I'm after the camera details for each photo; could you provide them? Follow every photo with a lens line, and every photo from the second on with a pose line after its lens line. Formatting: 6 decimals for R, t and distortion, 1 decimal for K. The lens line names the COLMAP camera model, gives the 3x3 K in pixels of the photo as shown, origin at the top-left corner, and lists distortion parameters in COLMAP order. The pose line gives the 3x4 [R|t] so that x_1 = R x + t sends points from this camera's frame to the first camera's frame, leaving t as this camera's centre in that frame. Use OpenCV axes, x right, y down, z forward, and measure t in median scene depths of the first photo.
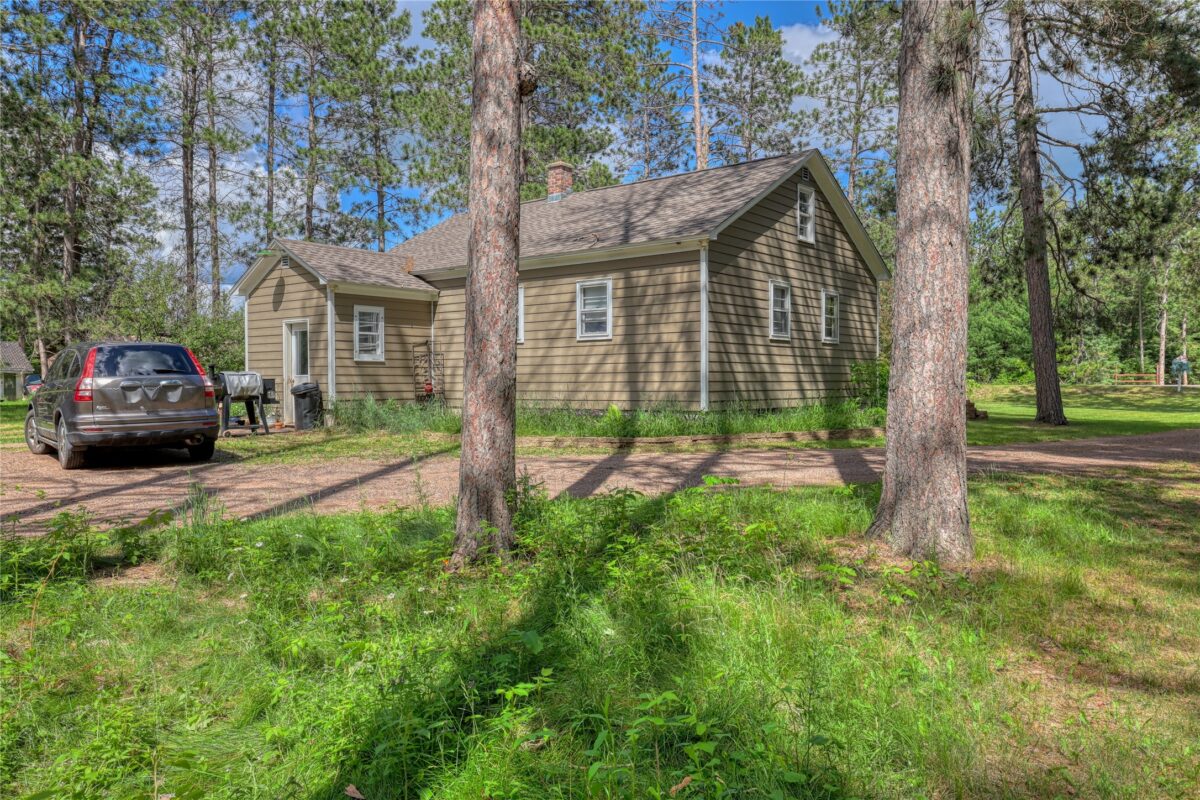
lens RADIAL K [[898.3, 0, 600.0], [0, 898.3, 400.0], [0, 0, 1]] dist [-0.007691, -0.002839]
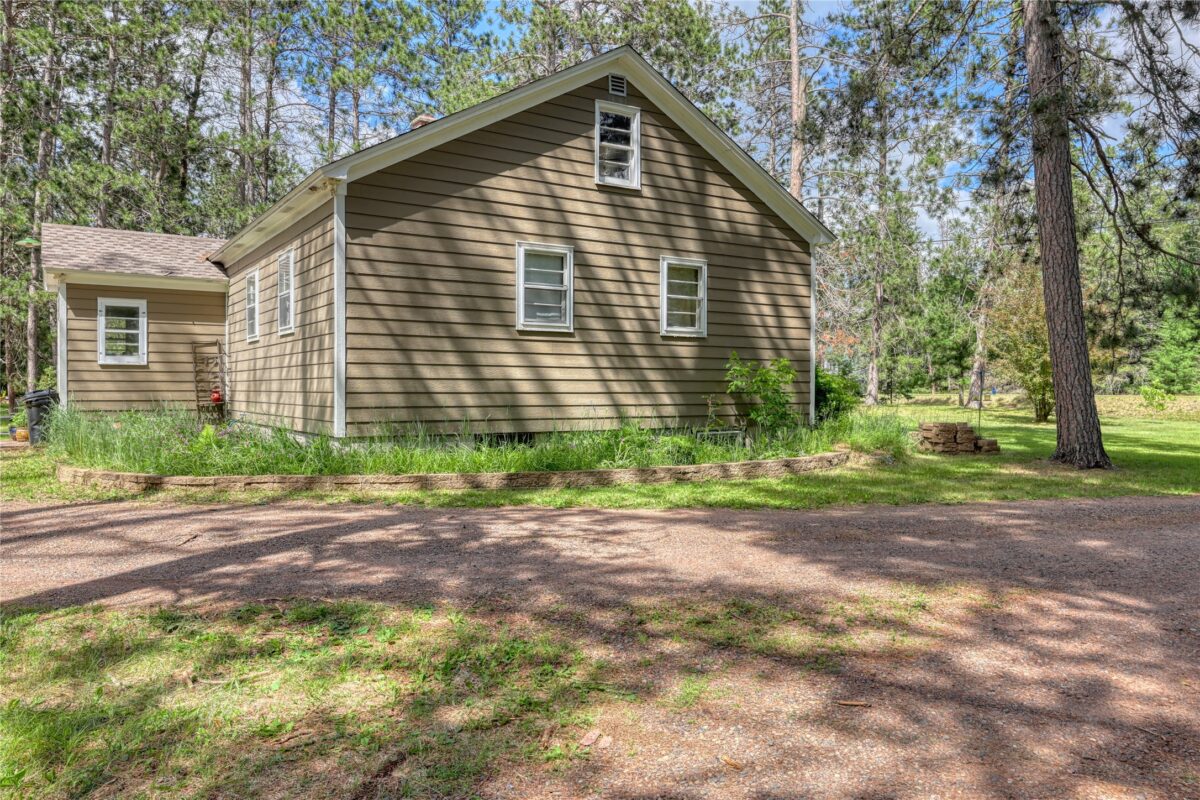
lens RADIAL K [[871.5, 0, 600.0], [0, 871.5, 400.0], [0, 0, 1]] dist [0.007852, 0.001769]
pose [[0.948594, 0.010064, -0.316337, 0.416148], [-0.011898, 0.999922, -0.003867, -0.012327], [0.316273, 0.007432, 0.948639, 0.364969]]
